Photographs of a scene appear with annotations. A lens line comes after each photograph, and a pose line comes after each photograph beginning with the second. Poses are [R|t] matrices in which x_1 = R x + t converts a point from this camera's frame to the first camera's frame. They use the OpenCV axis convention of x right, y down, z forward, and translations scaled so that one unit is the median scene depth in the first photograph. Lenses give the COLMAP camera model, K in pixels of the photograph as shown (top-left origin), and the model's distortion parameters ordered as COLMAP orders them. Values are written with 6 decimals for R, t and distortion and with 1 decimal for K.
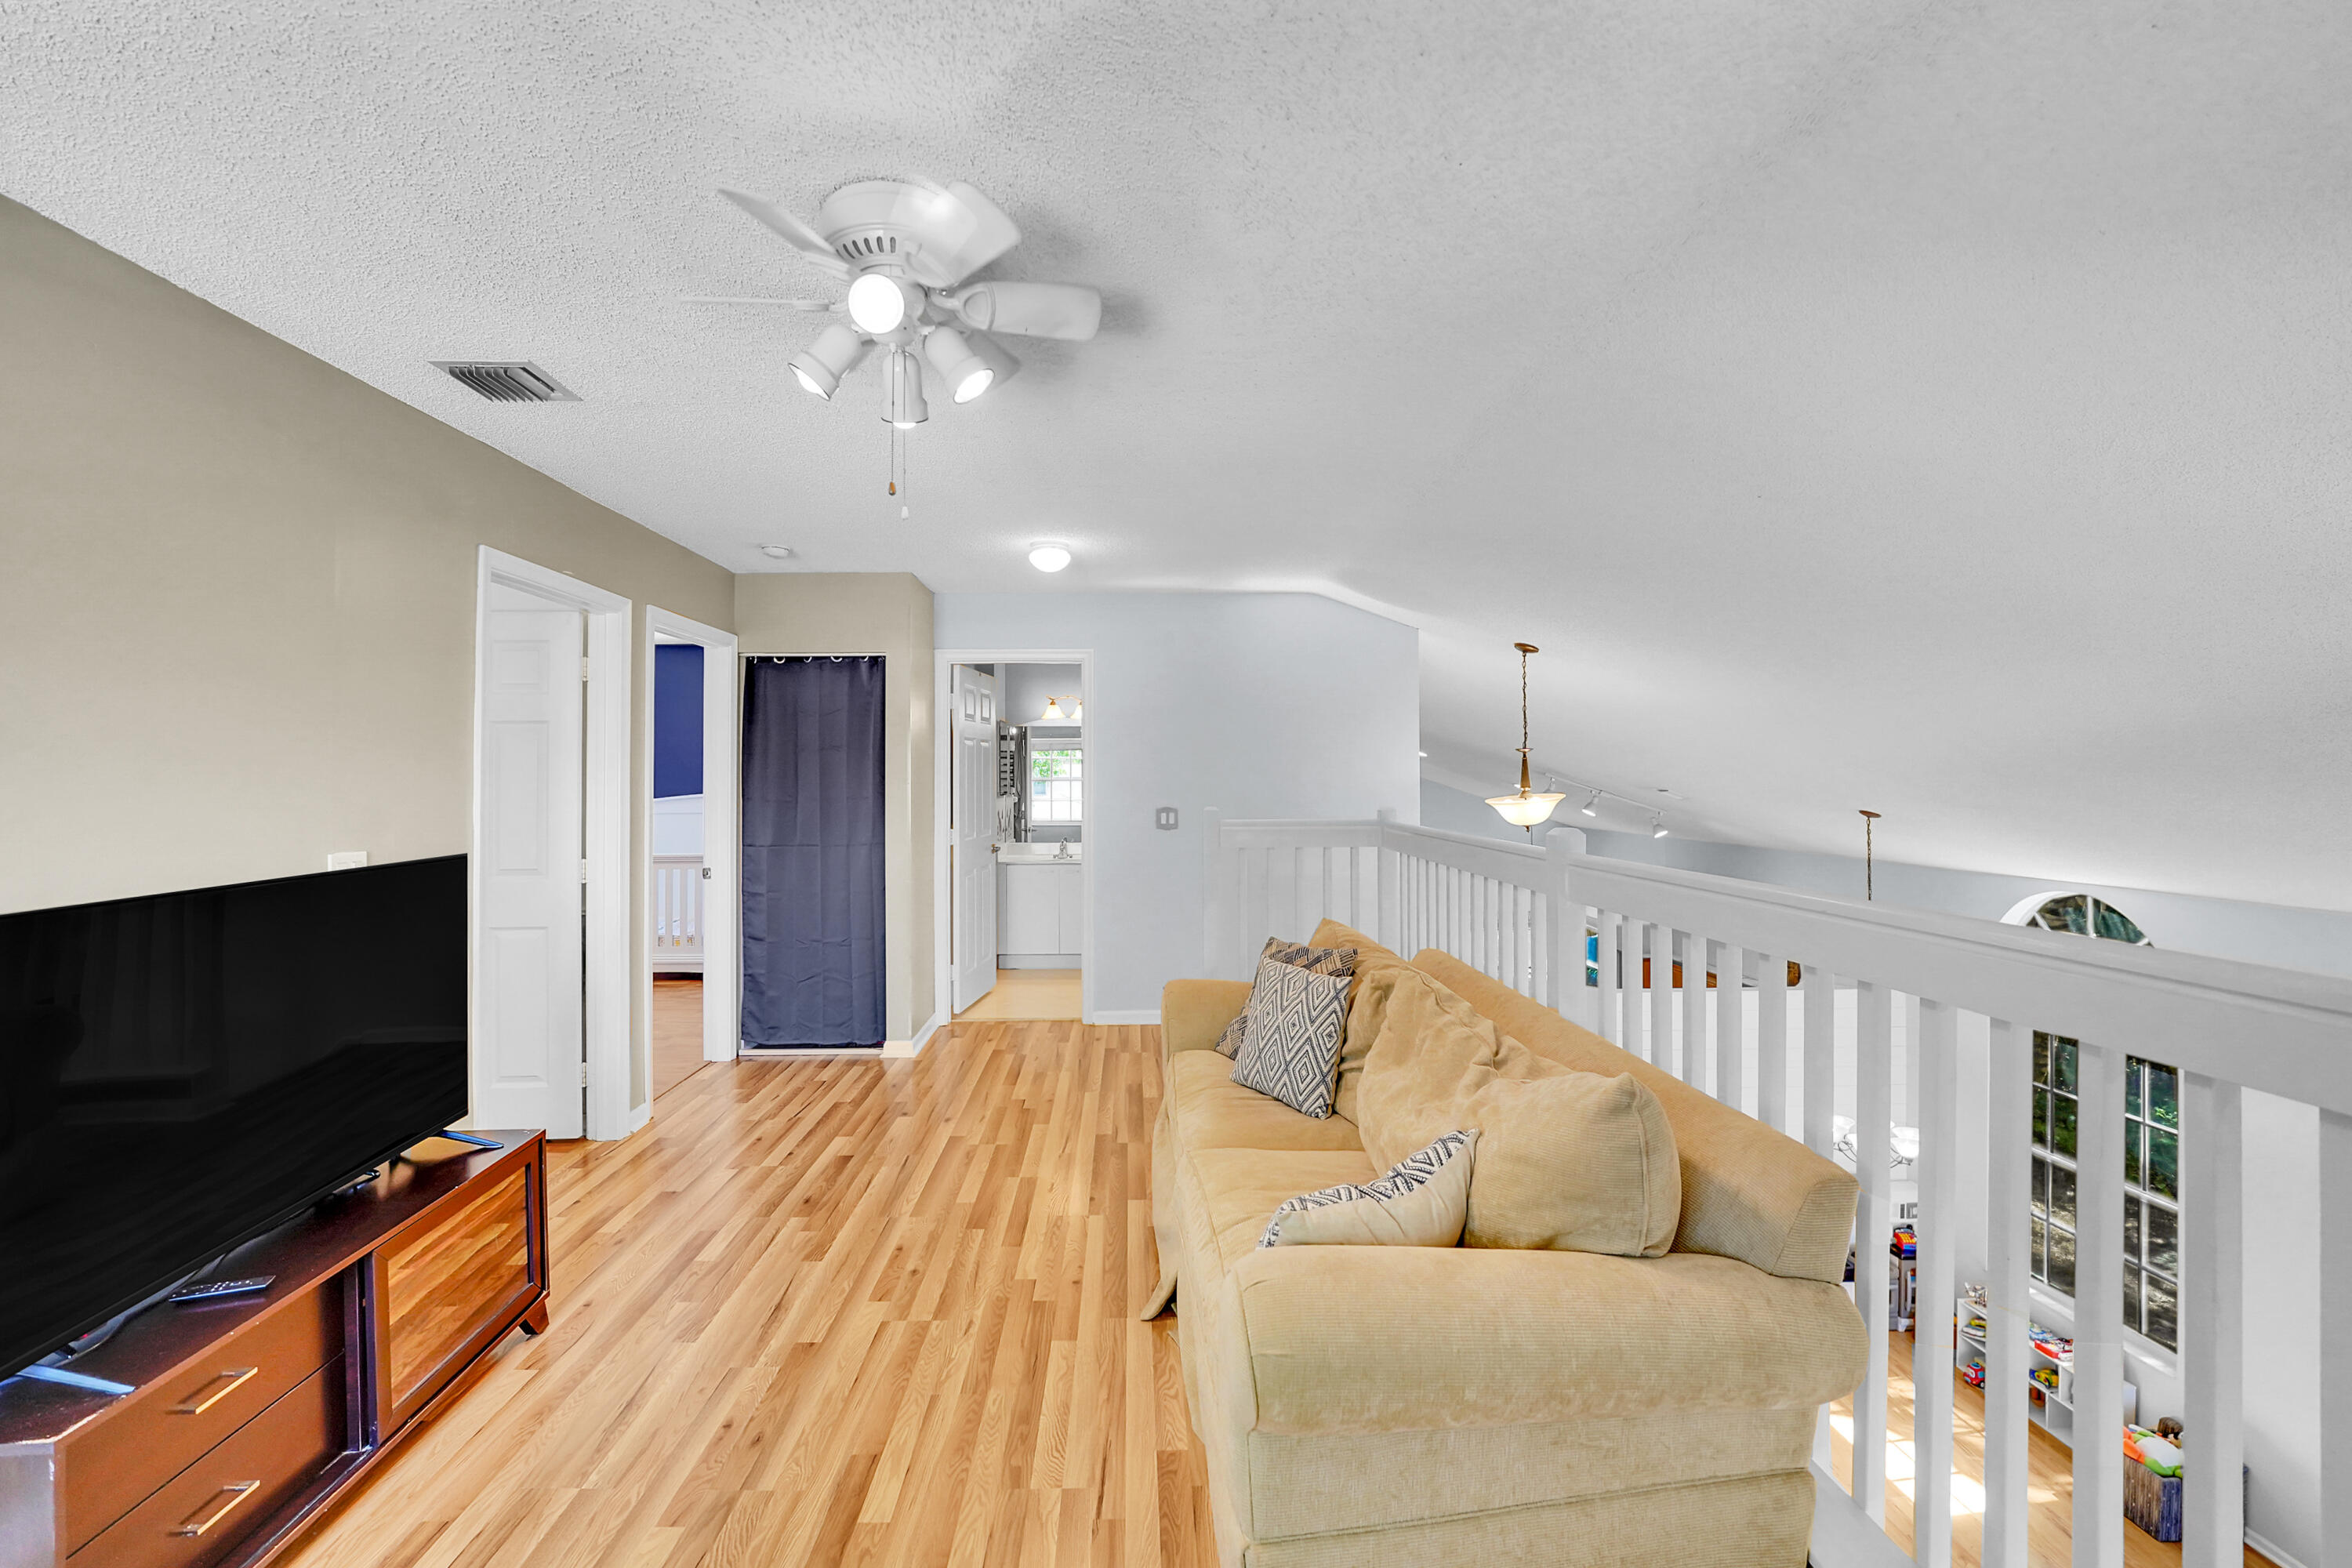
lens RADIAL K [[1040.0, 0, 1186.8], [0, 1040.0, 755.3], [0, 0, 1]] dist [-0.000548, -0.022106]
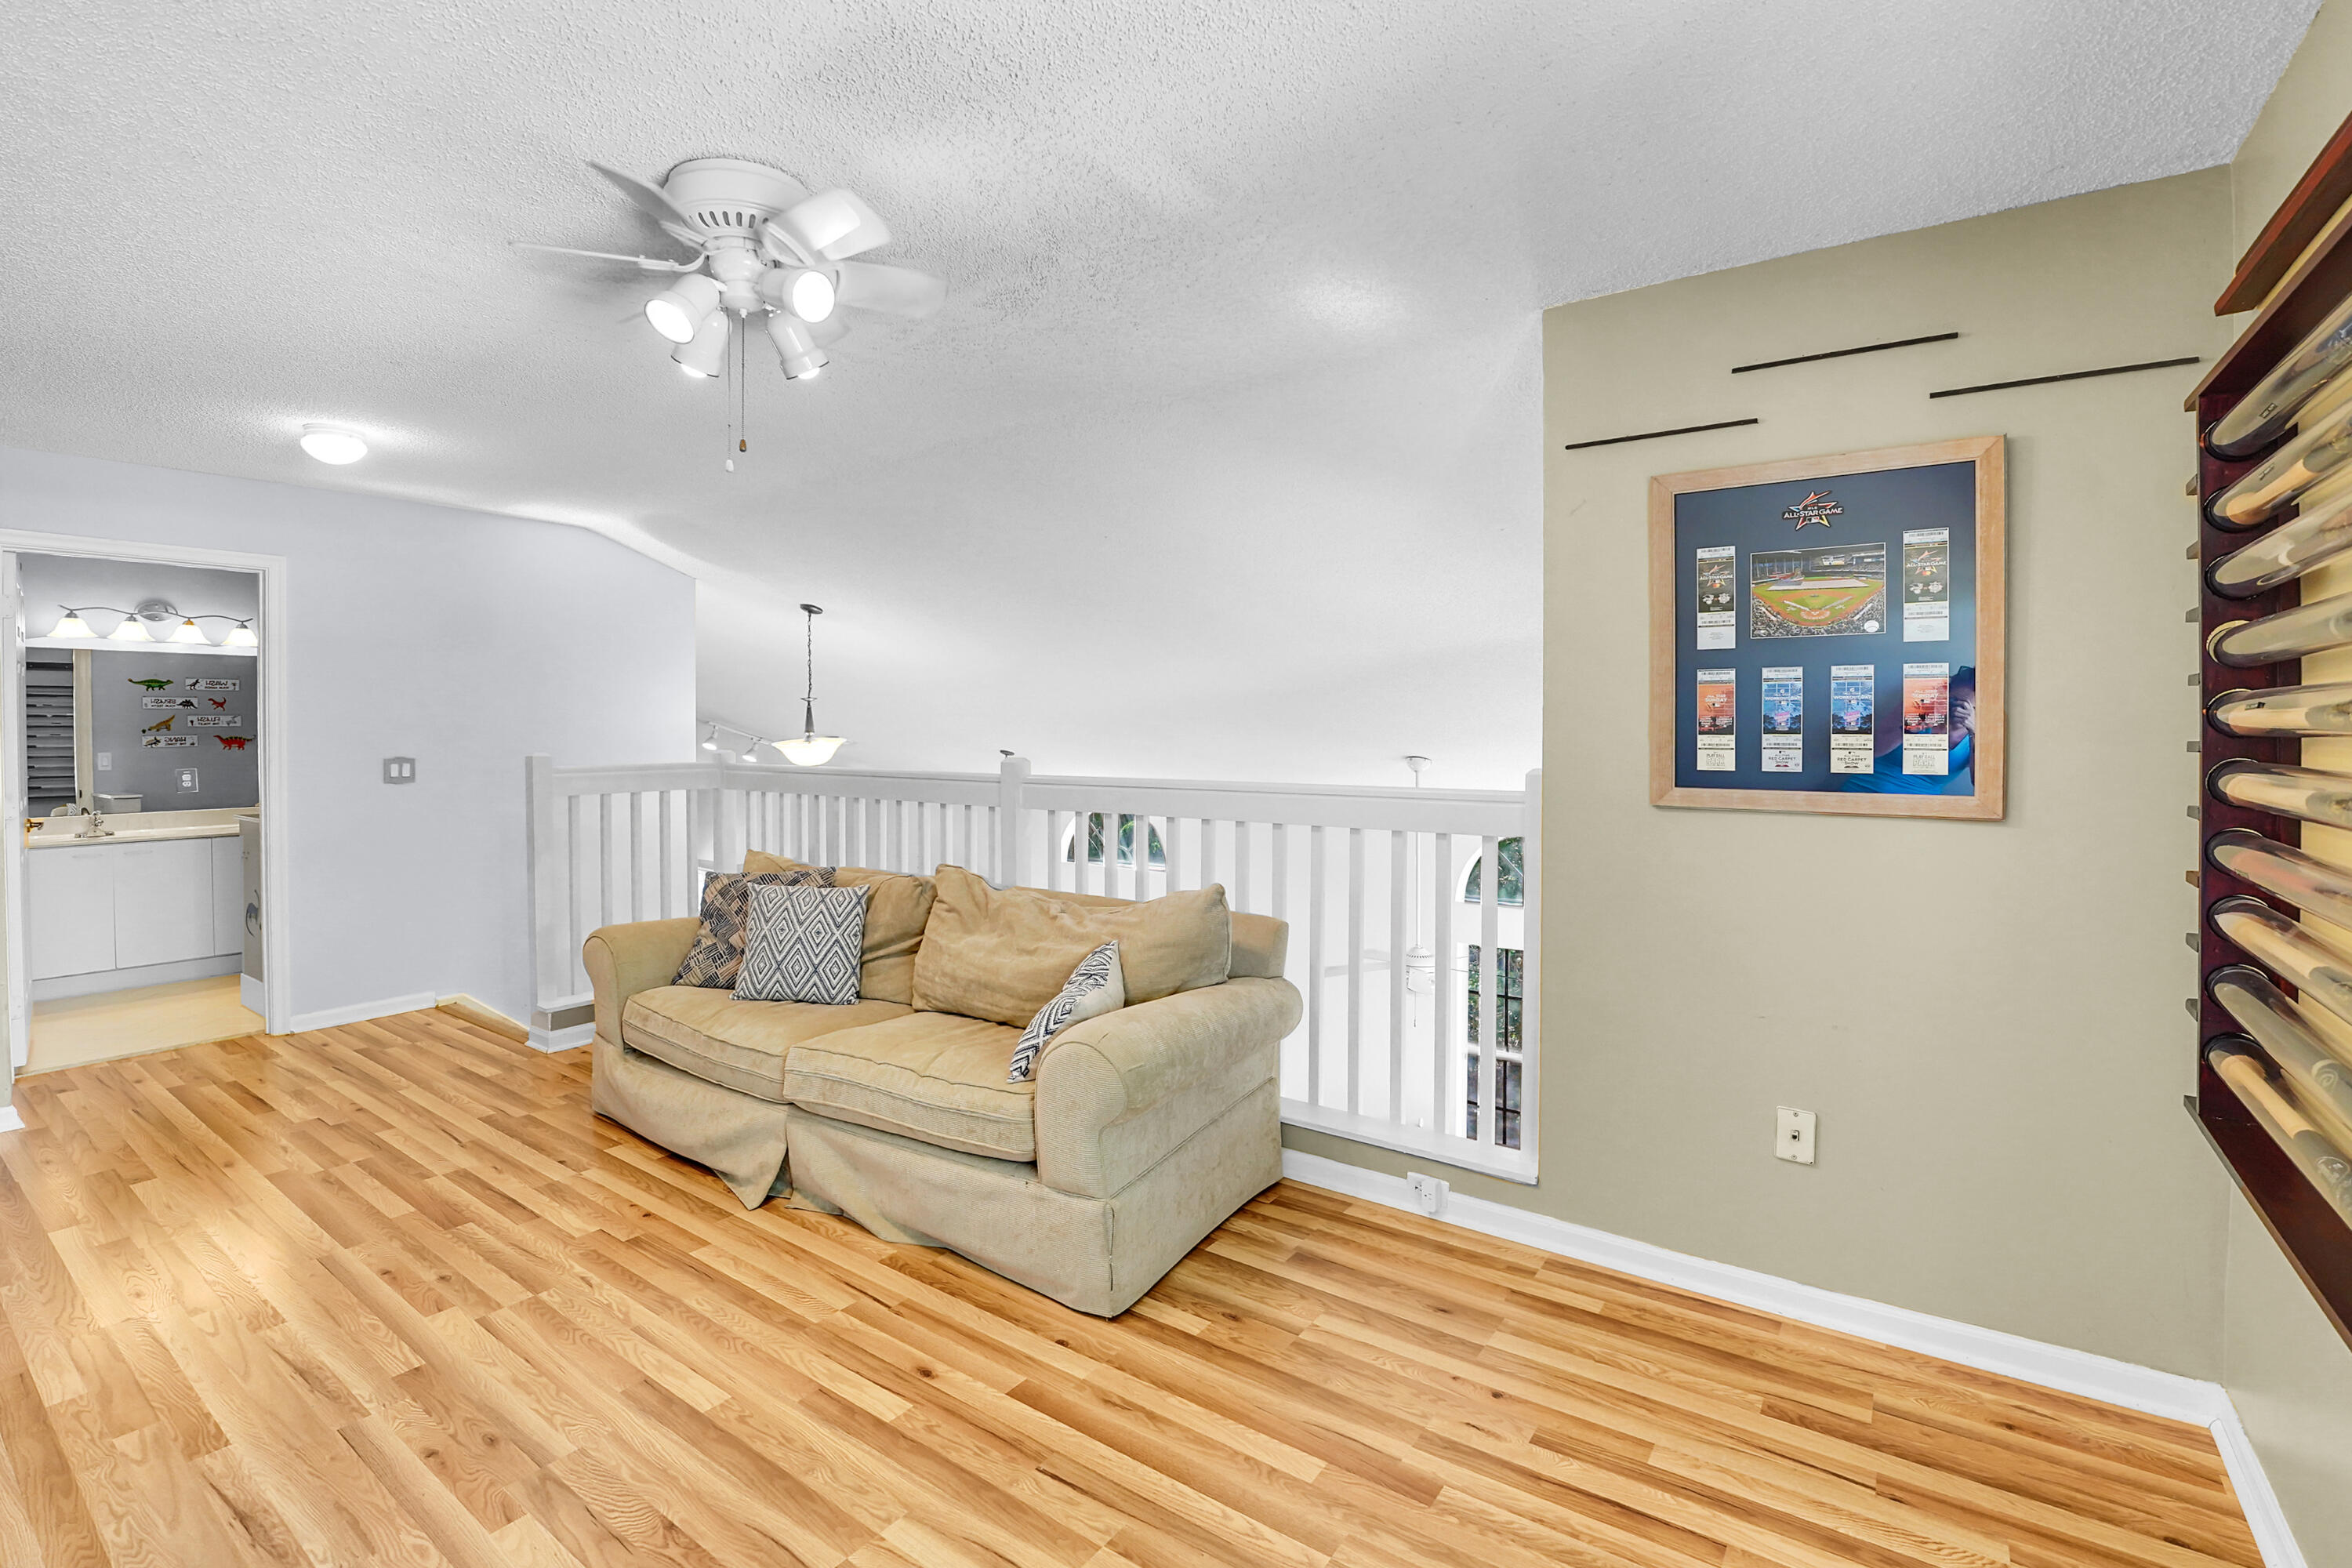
lens RADIAL K [[995.1, 0, 1219.3], [0, 995.1, 733.0], [0, 0, 1]] dist [-0.018698, 0.000035]
pose [[0.593988, -0.003607, 0.804466, -0.538180], [-0.017764, 0.999687, 0.017599, 0.009831], [-0.804278, -0.024744, 0.593738, -0.009450]]
